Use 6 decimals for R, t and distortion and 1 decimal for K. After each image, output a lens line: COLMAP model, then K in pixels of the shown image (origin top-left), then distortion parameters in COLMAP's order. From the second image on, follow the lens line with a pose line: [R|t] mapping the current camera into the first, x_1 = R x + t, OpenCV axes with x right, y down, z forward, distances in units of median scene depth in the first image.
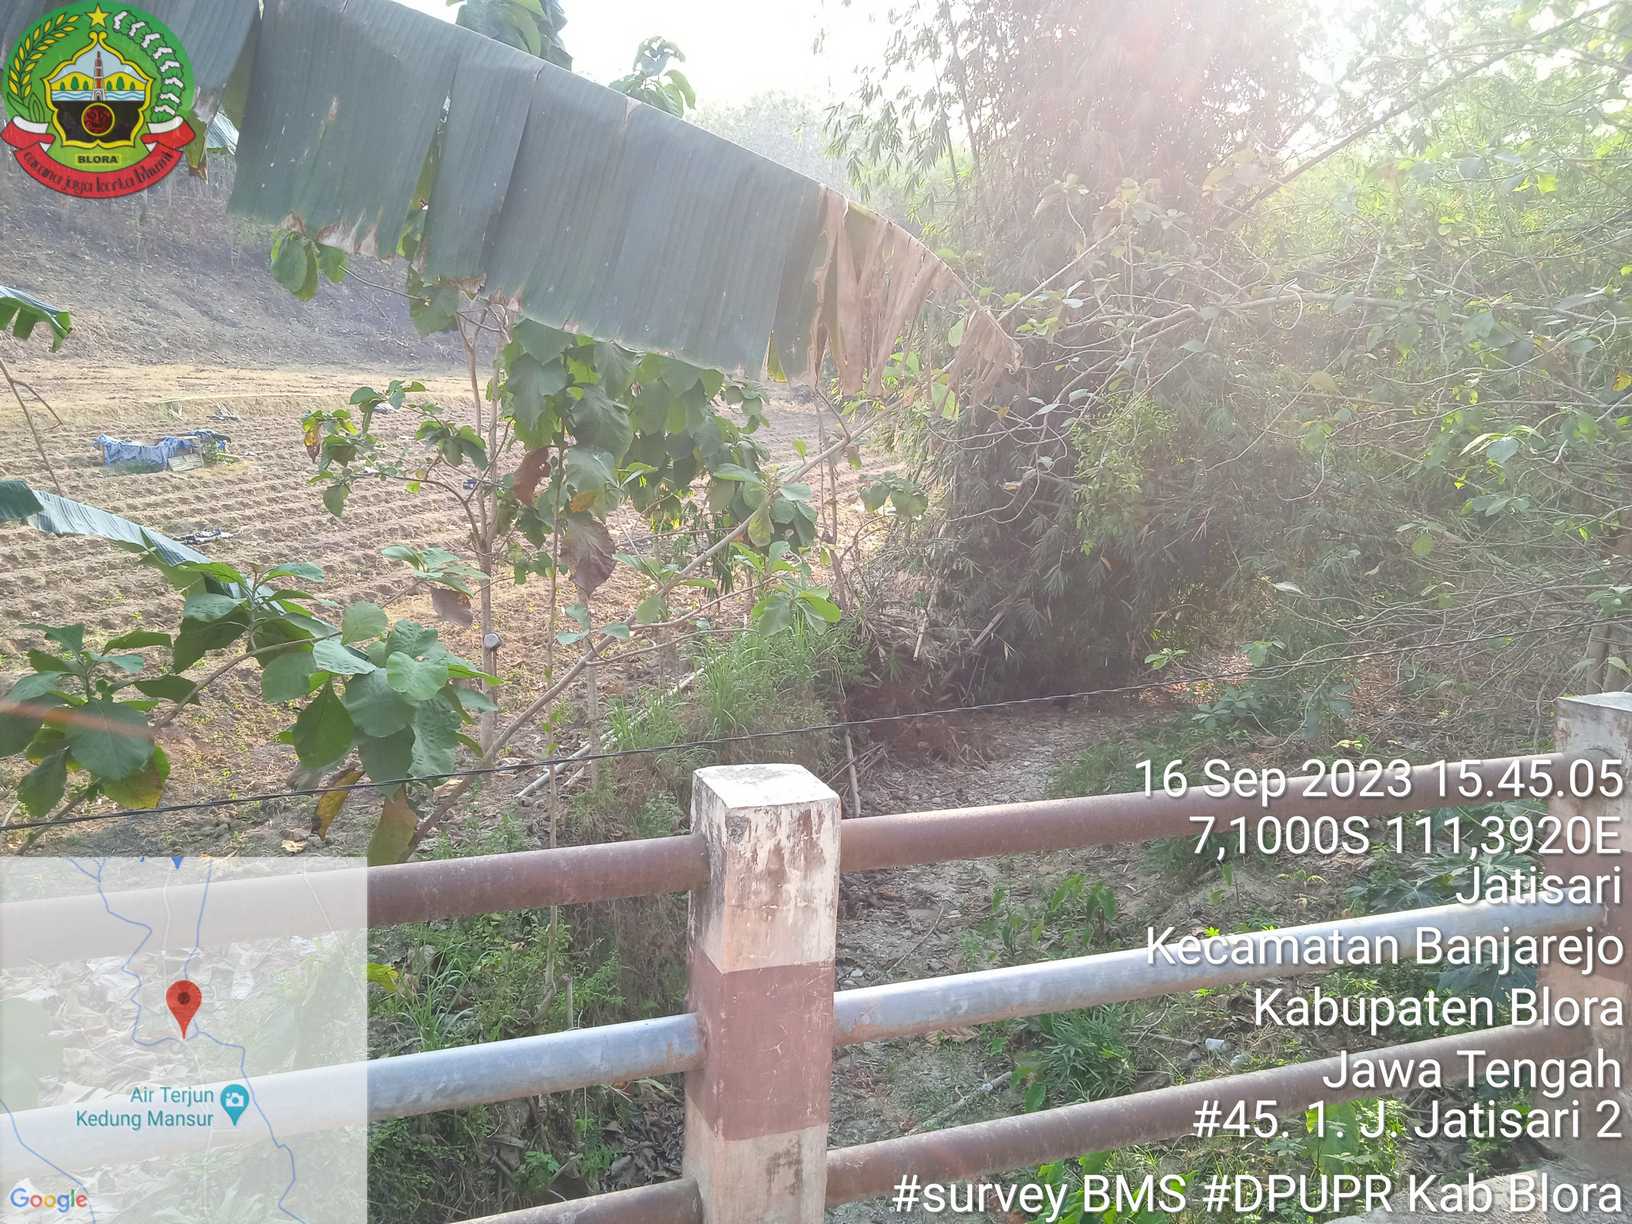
lens RADIAL K [[1351.2, 0, 822.5], [0, 1351.2, 619.1], [0, 0, 1]] dist [0.083124, -0.128520]
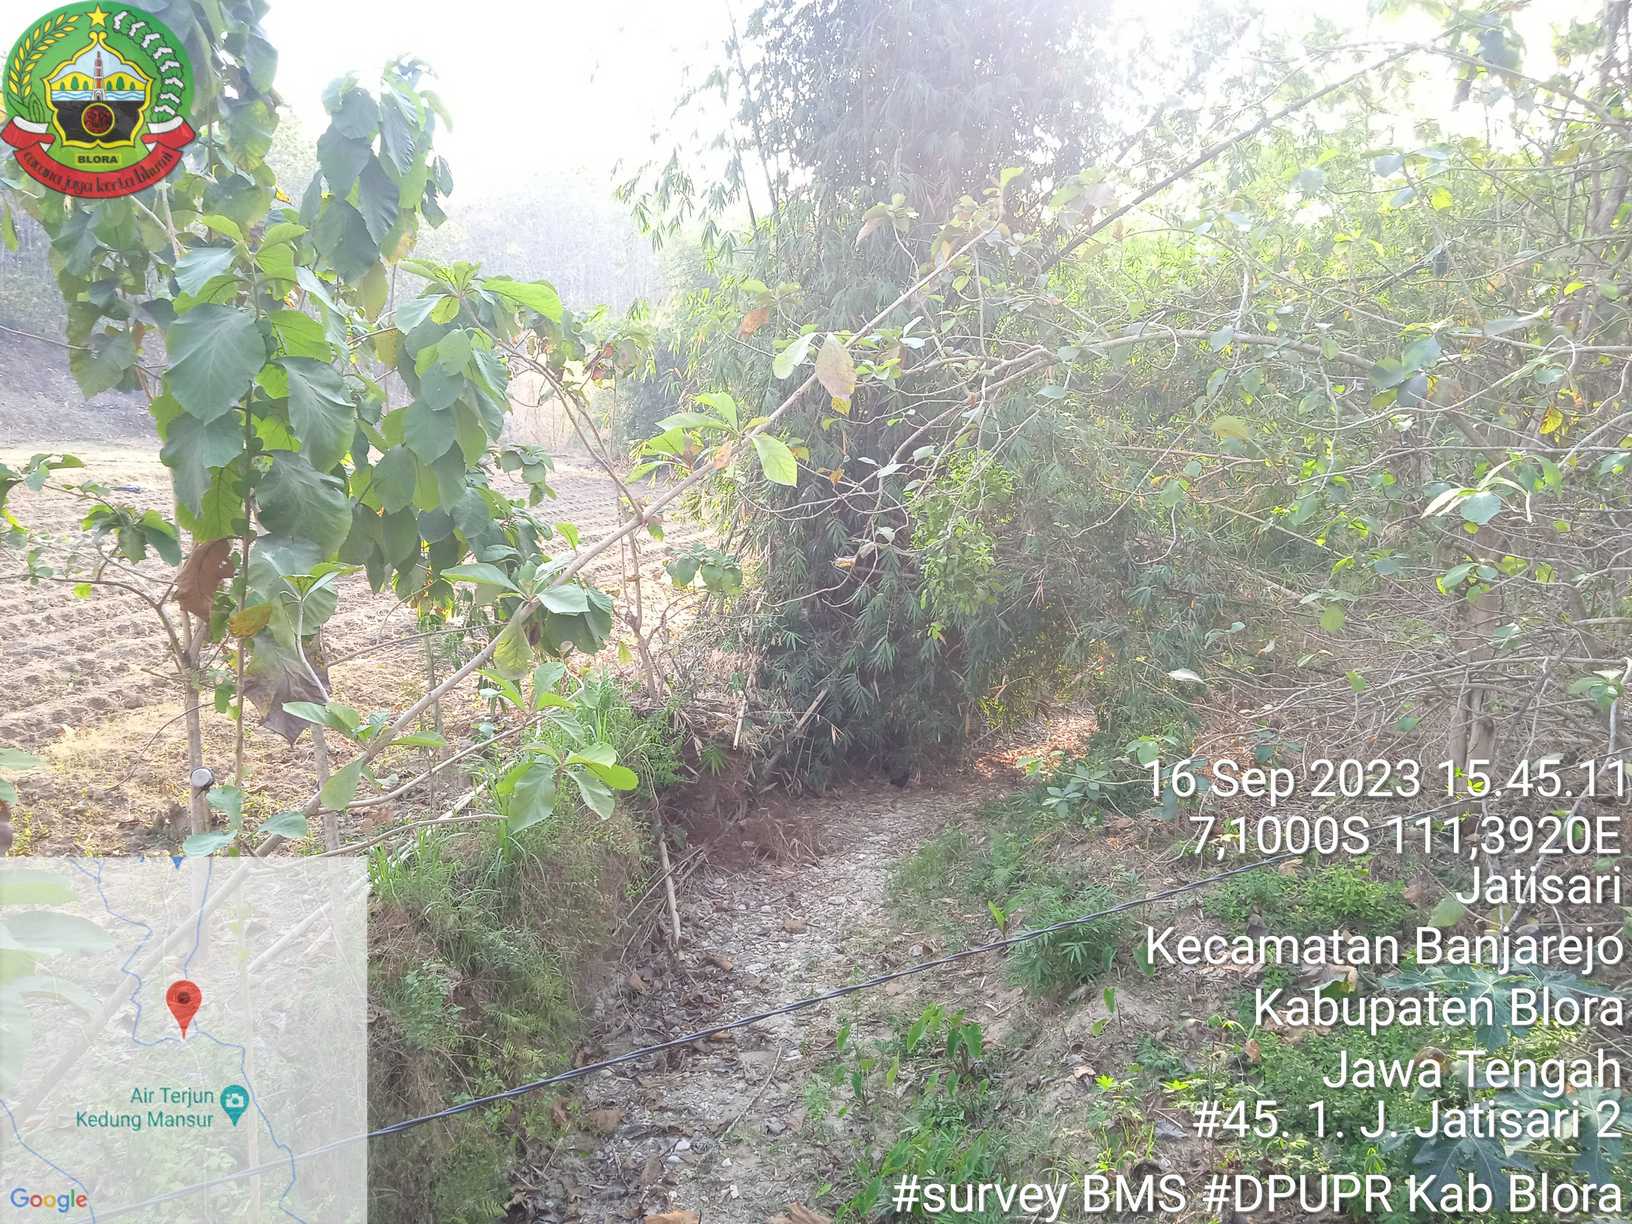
lens RADIAL K [[1351.2, 0, 822.5], [0, 1351.2, 619.1], [0, 0, 1]] dist [0.083124, -0.128520]
pose [[0.989514, -0.040282, 0.138706, 0.005238], [0.046648, 0.997988, -0.042950, -0.017351], [-0.136697, 0.048970, 0.989402, 0.108897]]
